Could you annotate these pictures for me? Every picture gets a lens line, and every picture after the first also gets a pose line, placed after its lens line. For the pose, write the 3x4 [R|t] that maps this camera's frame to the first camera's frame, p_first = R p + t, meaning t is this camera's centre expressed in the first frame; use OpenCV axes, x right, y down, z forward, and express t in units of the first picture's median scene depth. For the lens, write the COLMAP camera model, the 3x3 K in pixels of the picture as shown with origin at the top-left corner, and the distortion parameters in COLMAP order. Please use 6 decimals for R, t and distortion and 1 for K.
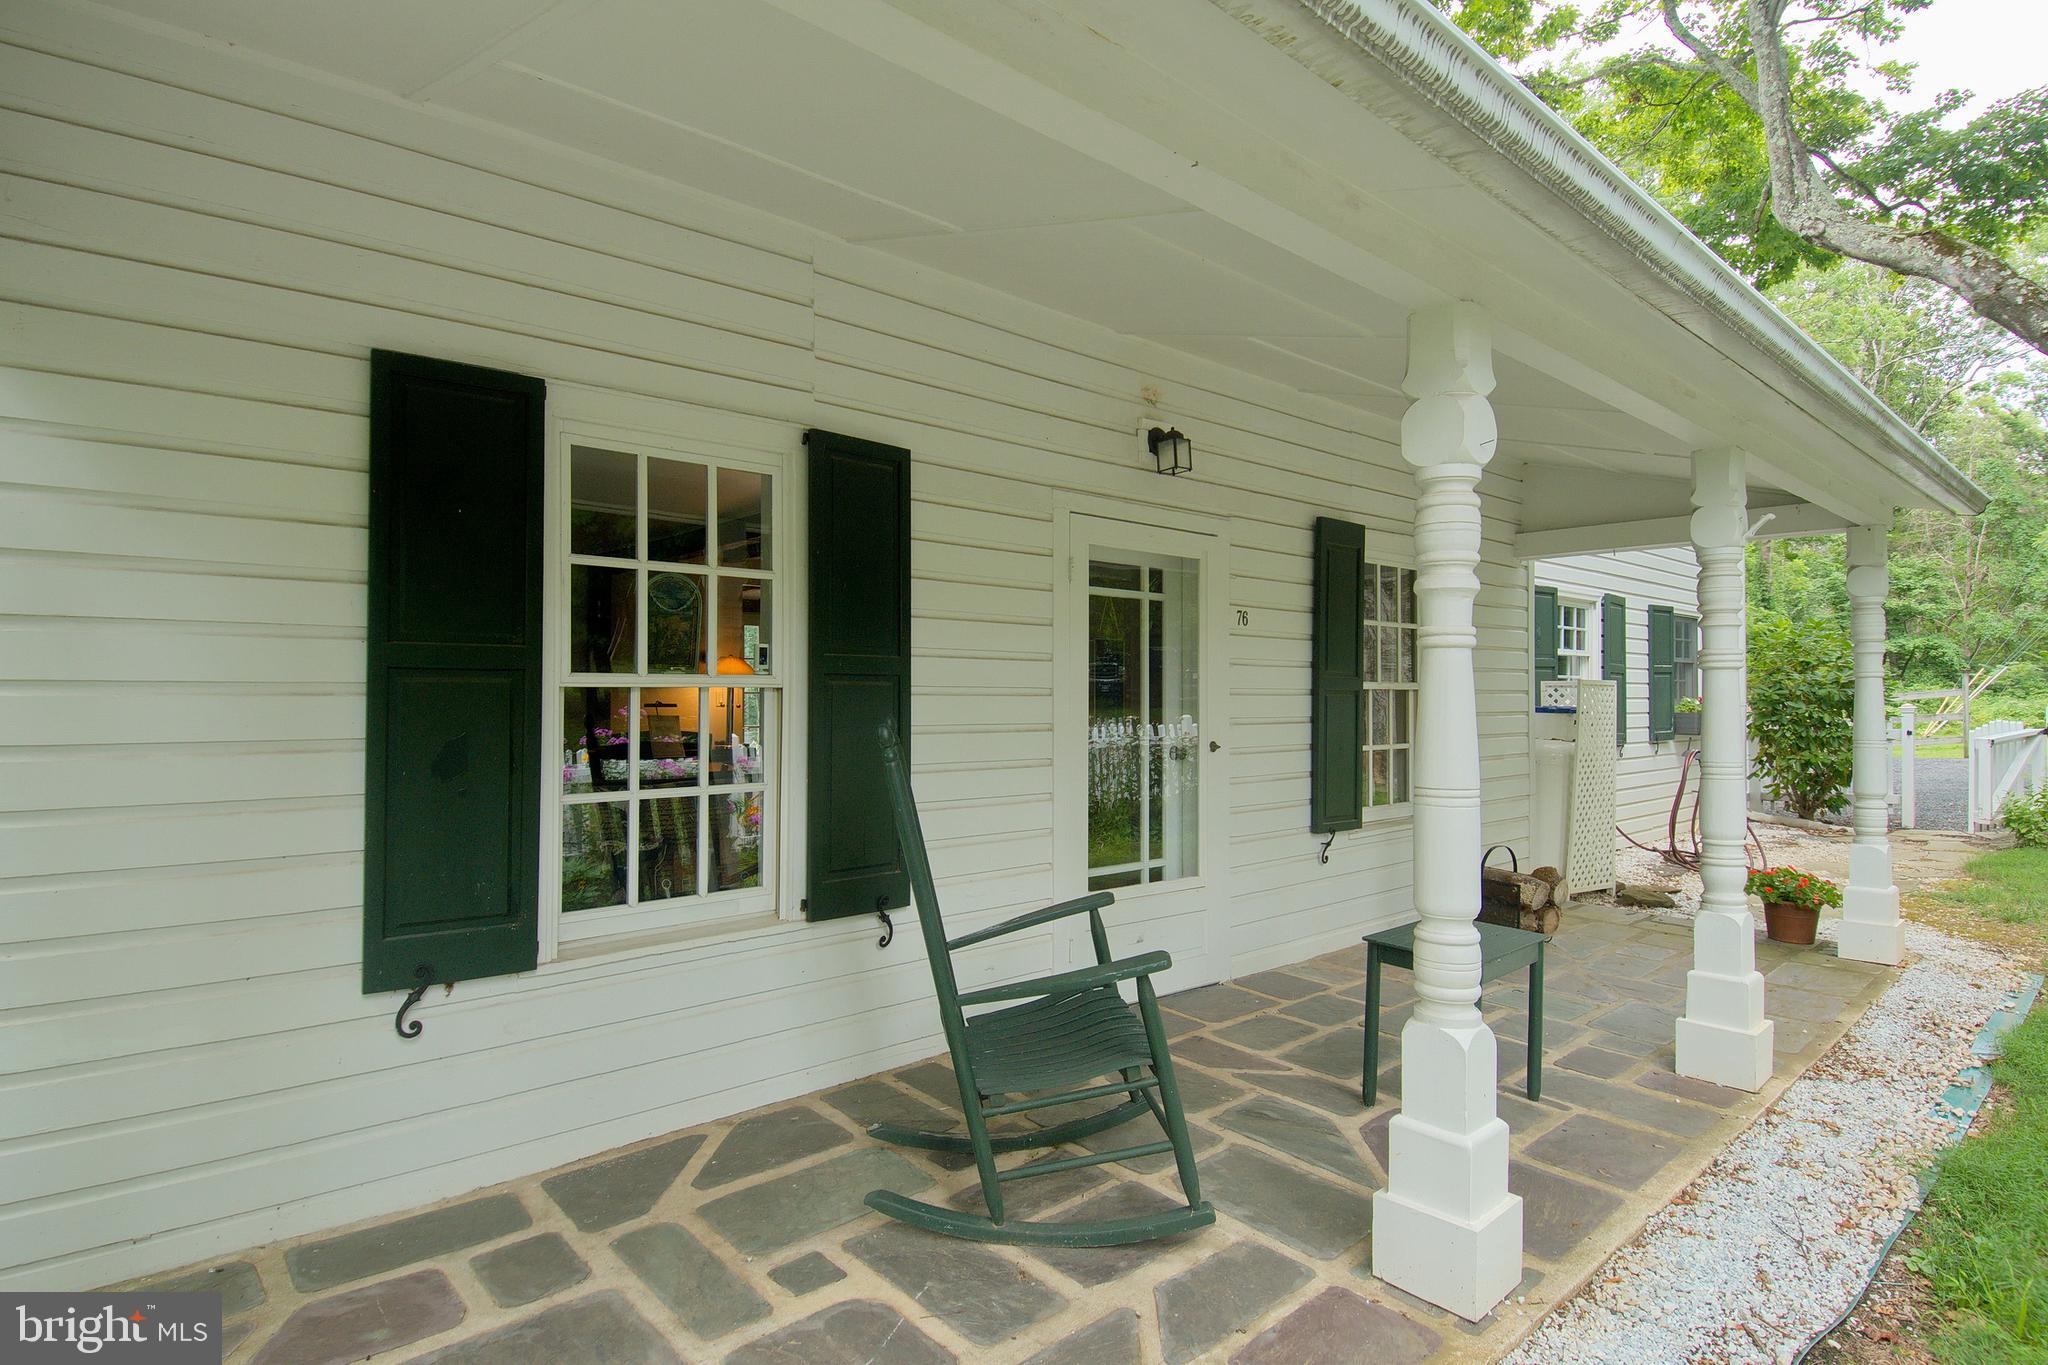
lens RADIAL K [[1041.5, 0, 1022.8], [0, 1041.5, 723.0], [0, 0, 1]] dist [-0.001514, -0.000320]
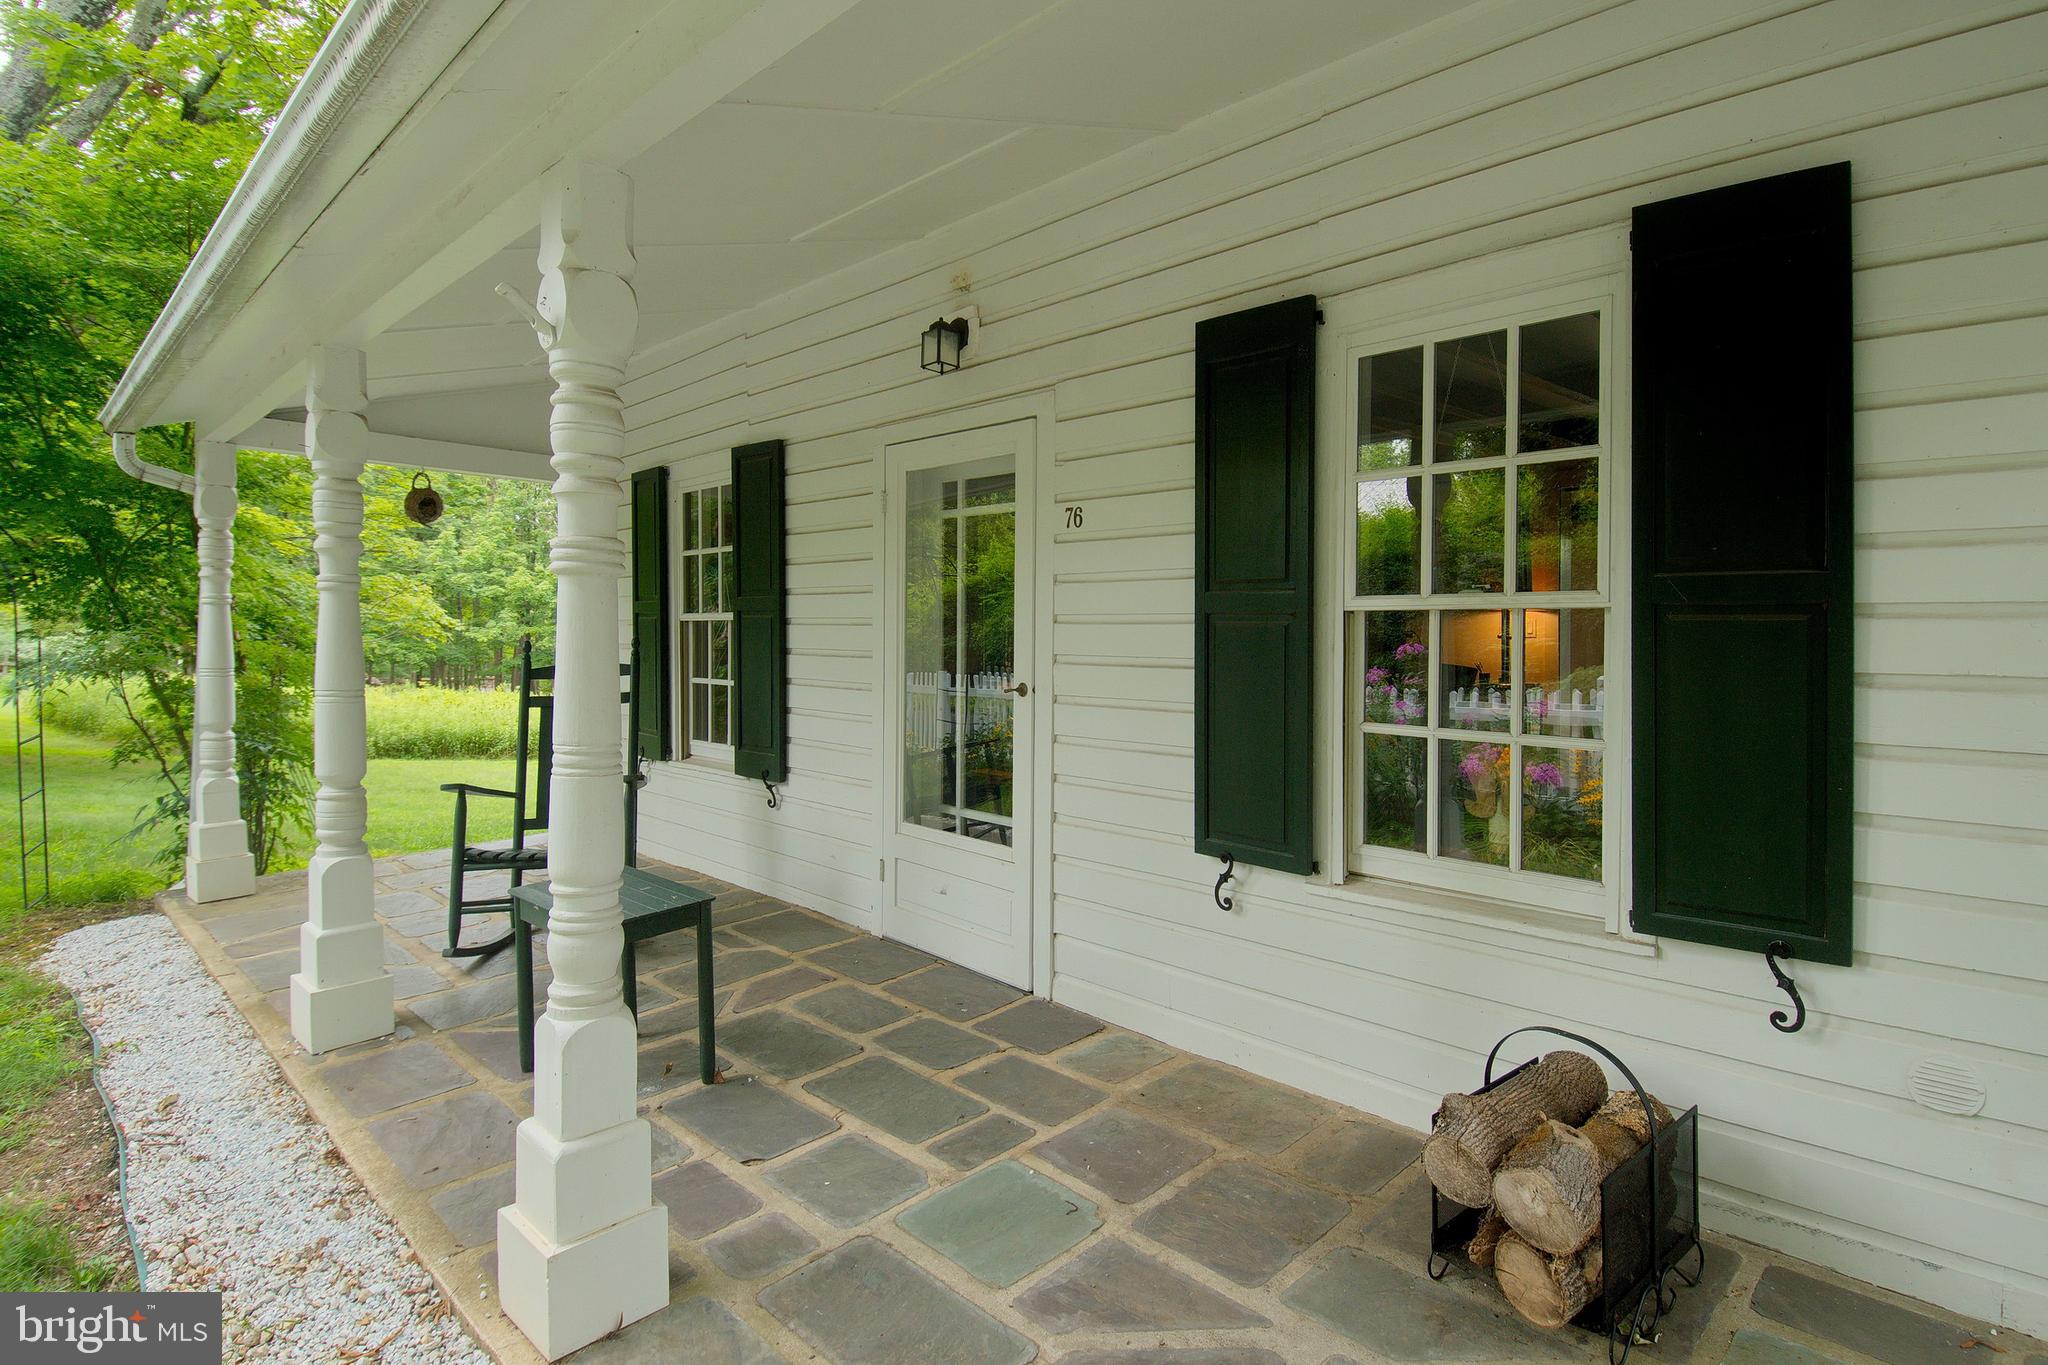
lens RADIAL K [[1076.9, 0, 1014.1], [0, 1076.9, 682.8], [0, 0, 1]] dist [0.043035, -0.046008]
pose [[0.051316, 0.047435, -0.997555, 1.055314], [-0.030089, 0.998491, 0.045931, -0.020401], [0.998229, 0.027659, 0.052666, 1.007177]]
